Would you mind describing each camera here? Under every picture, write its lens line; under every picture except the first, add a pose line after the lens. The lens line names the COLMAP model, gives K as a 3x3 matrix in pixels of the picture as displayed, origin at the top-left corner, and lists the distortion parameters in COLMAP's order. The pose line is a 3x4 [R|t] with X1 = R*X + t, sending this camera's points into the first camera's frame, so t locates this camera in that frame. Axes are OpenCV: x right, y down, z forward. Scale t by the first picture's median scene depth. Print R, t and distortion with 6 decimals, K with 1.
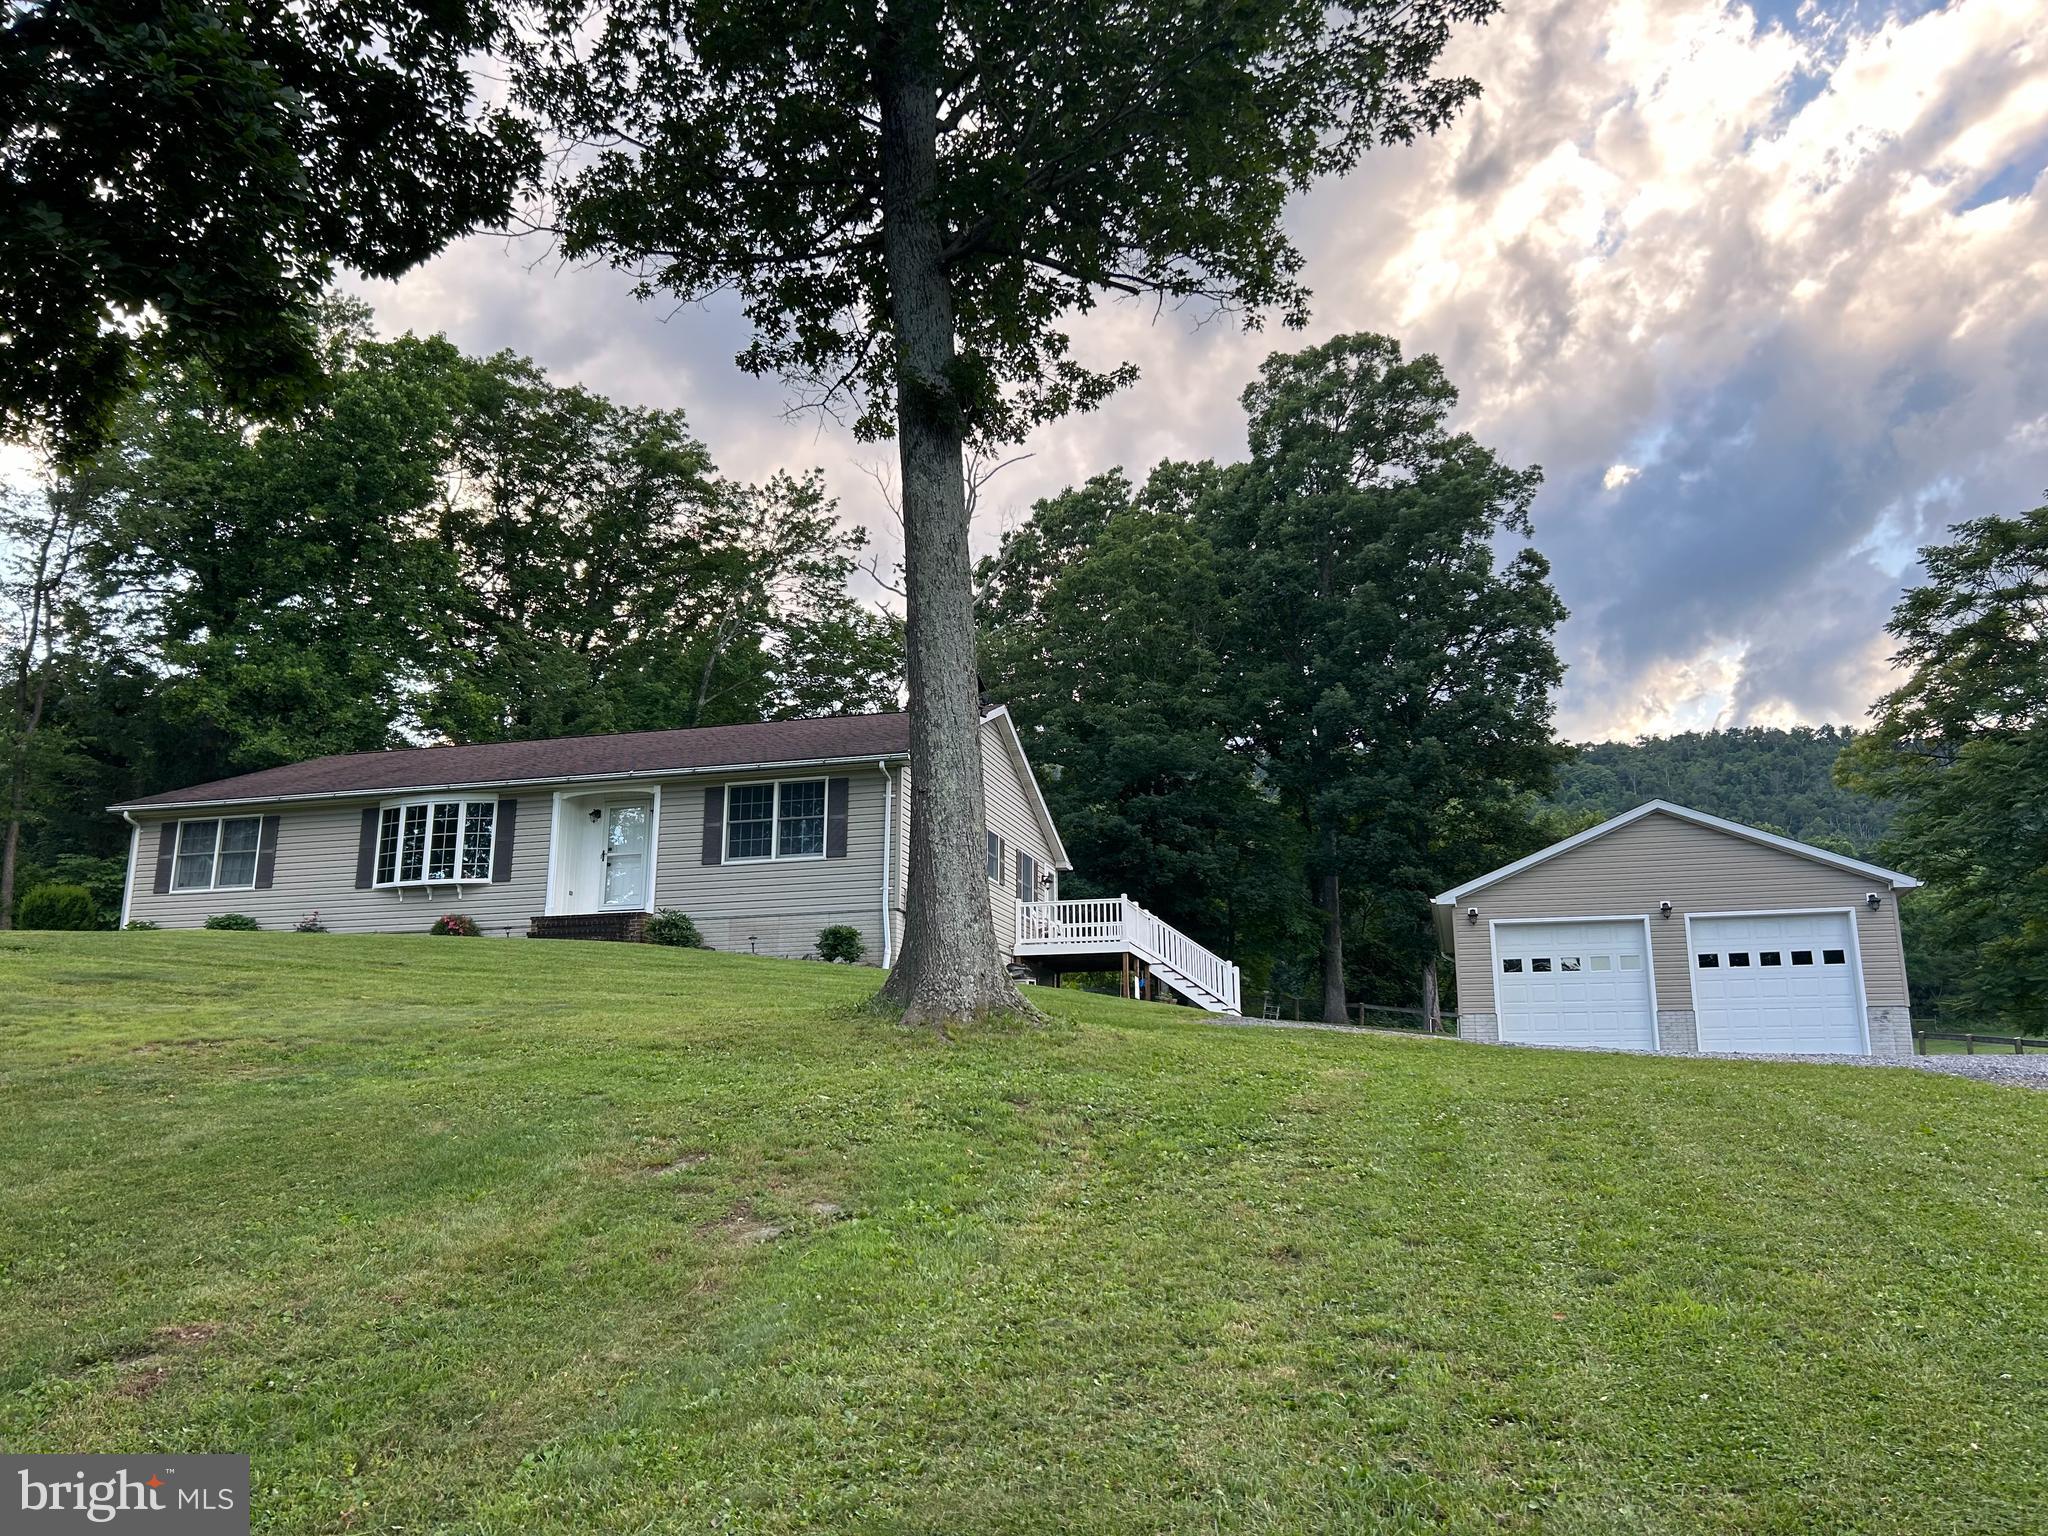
lens RADIAL K [[1550.0, 0, 1024.0], [0, 1550.0, 768.0], [0, 0, 1]] dist [0.055675, -0.033518]
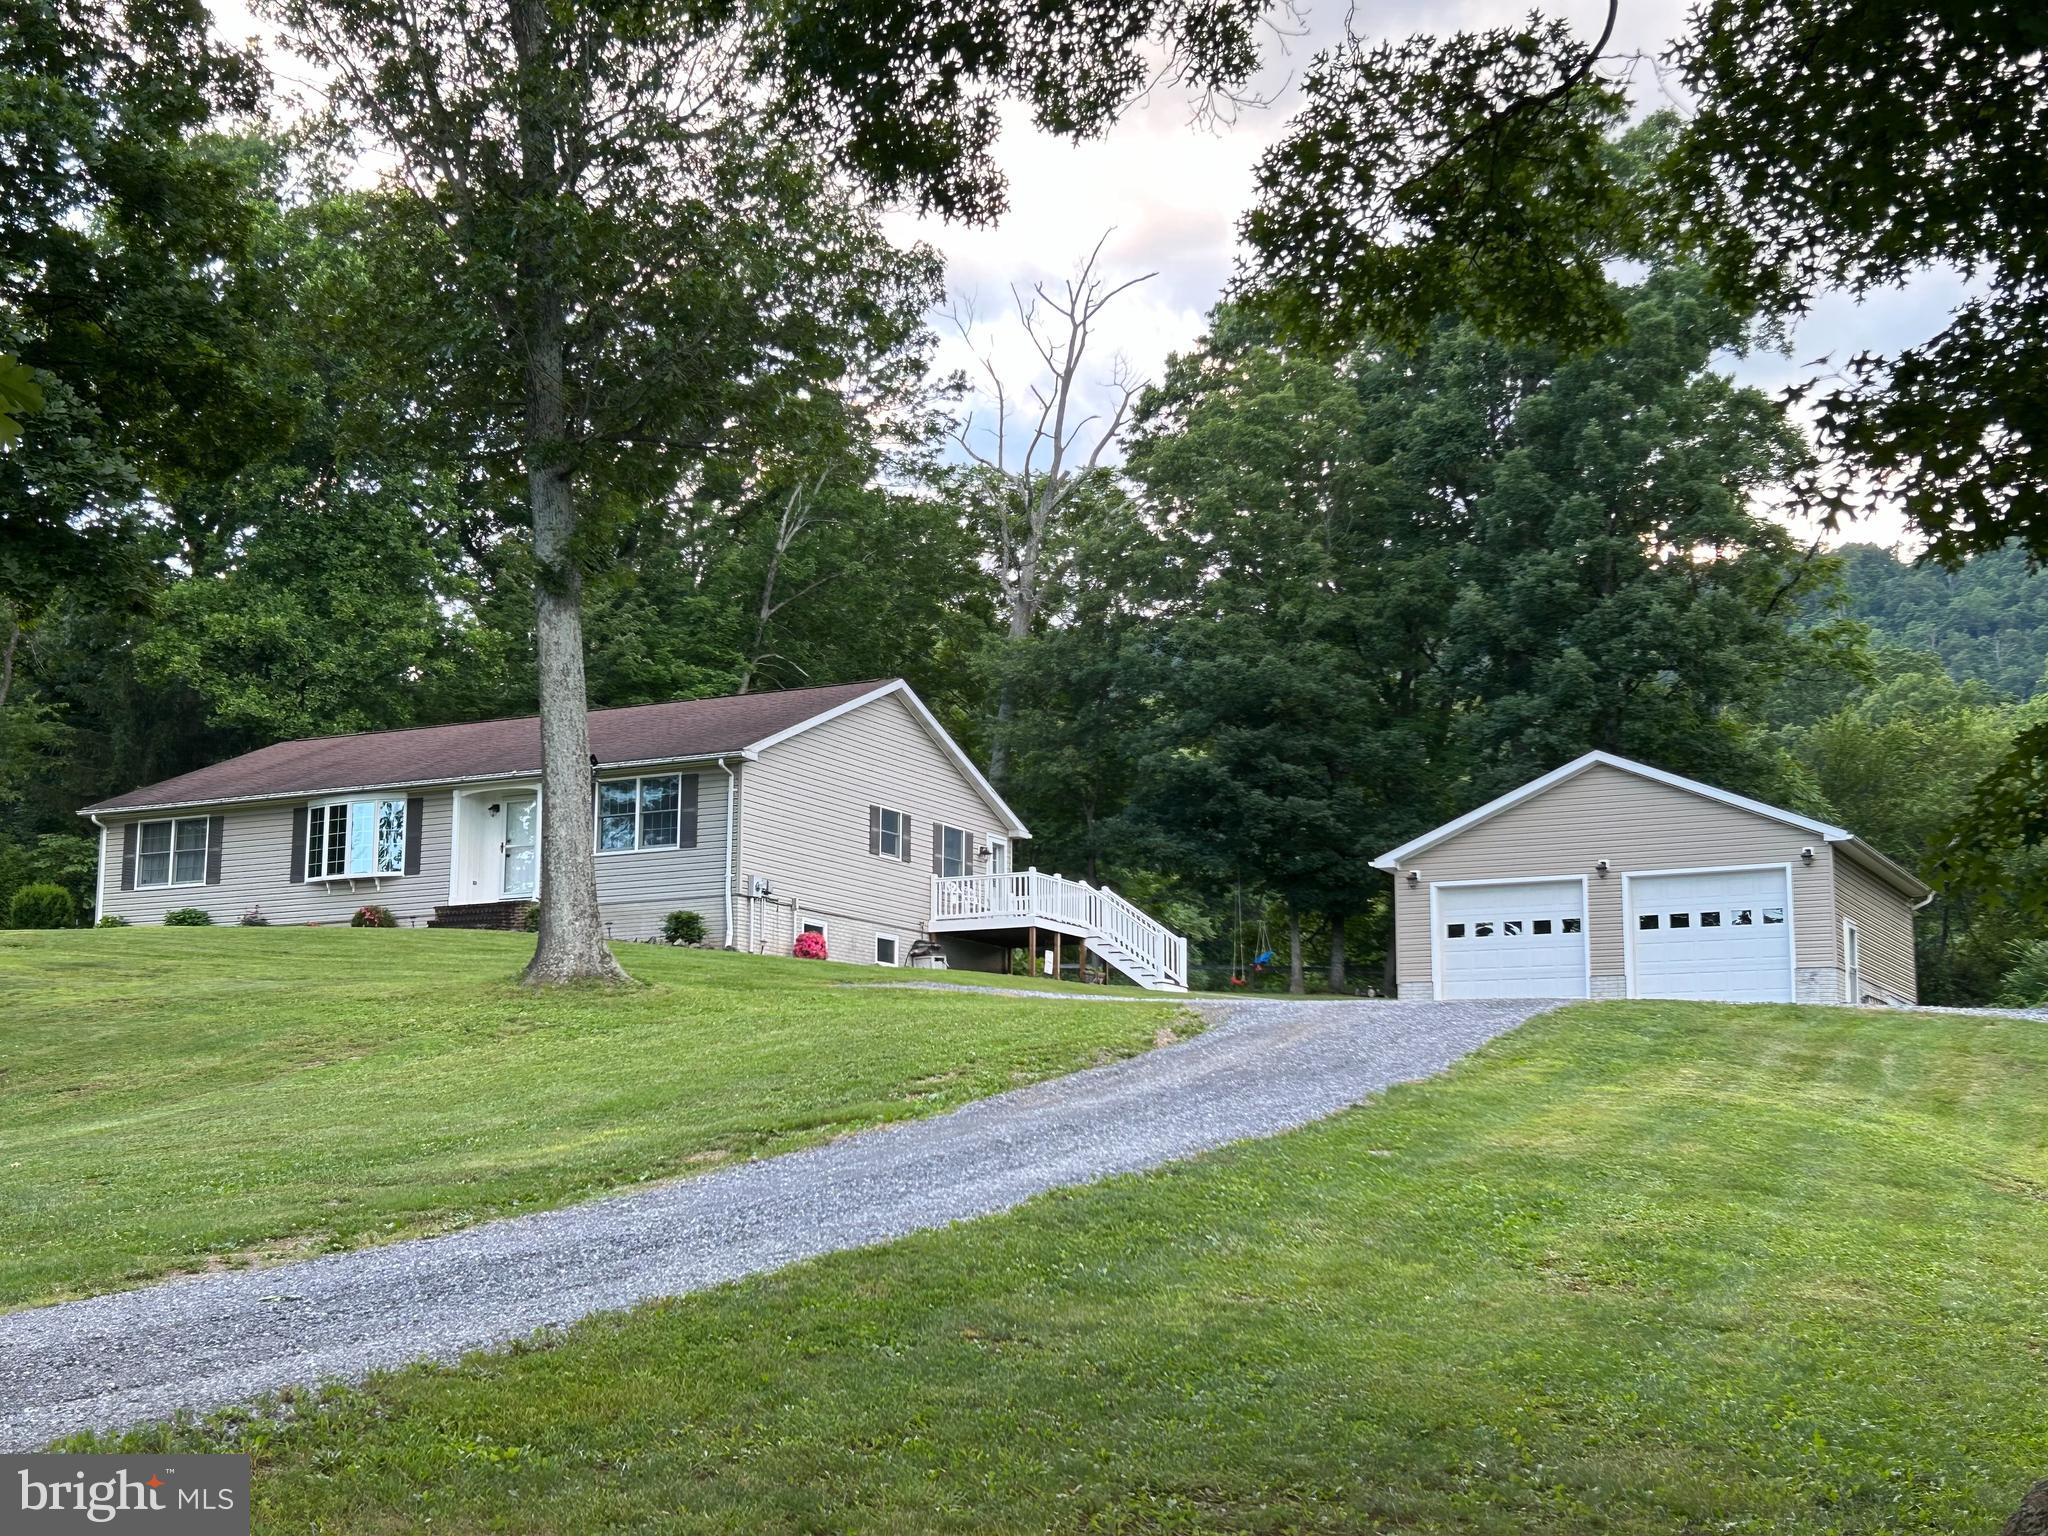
lens RADIAL K [[2645.2, 0, 1024.0], [0, 2645.2, 768.0], [0, 0, 1]] dist [0.091473, 0.002032]
pose [[0.980299, -0.031120, -0.195053, 0.423402], [0.043328, 0.997339, 0.058639, -0.086461], [0.192709, -0.065935, 0.979038, -0.686625]]
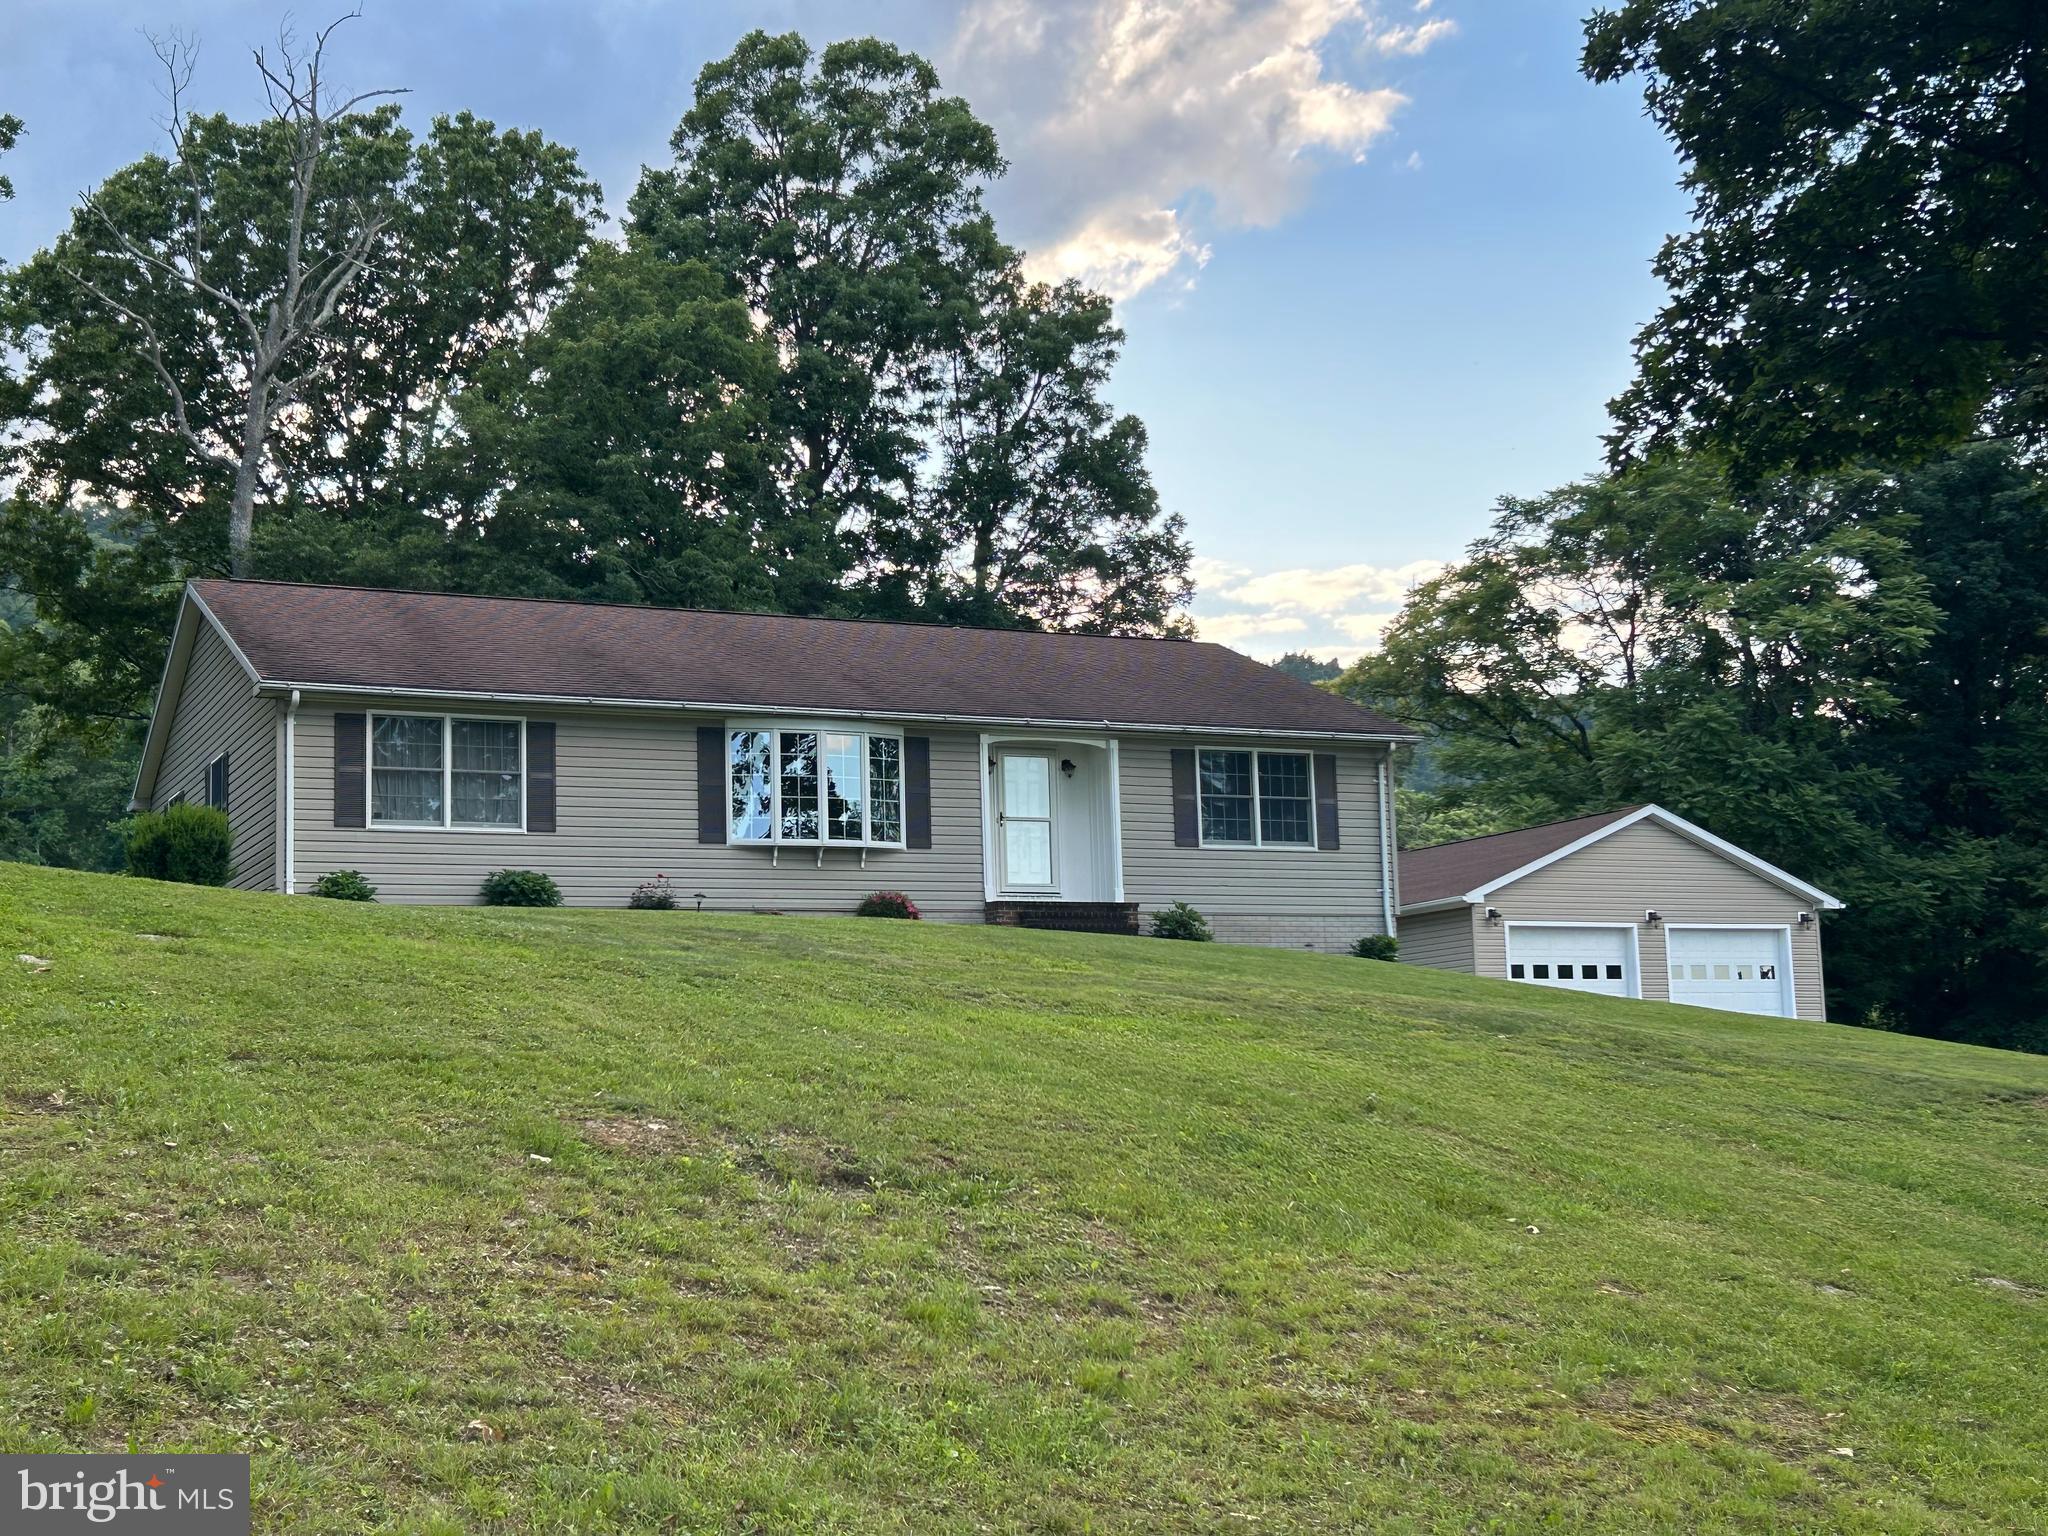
lens RADIAL K [[2645.2, 0, 1024.0], [0, 2645.2, 768.0], [0, 0, 1]] dist [0.091473, 0.002032]
pose [[0.756048, 0.070204, 0.650740, -1.064509], [-0.126084, 0.991231, 0.039550, -0.020290], [-0.642257, -0.111950, 0.758270, 0.014264]]
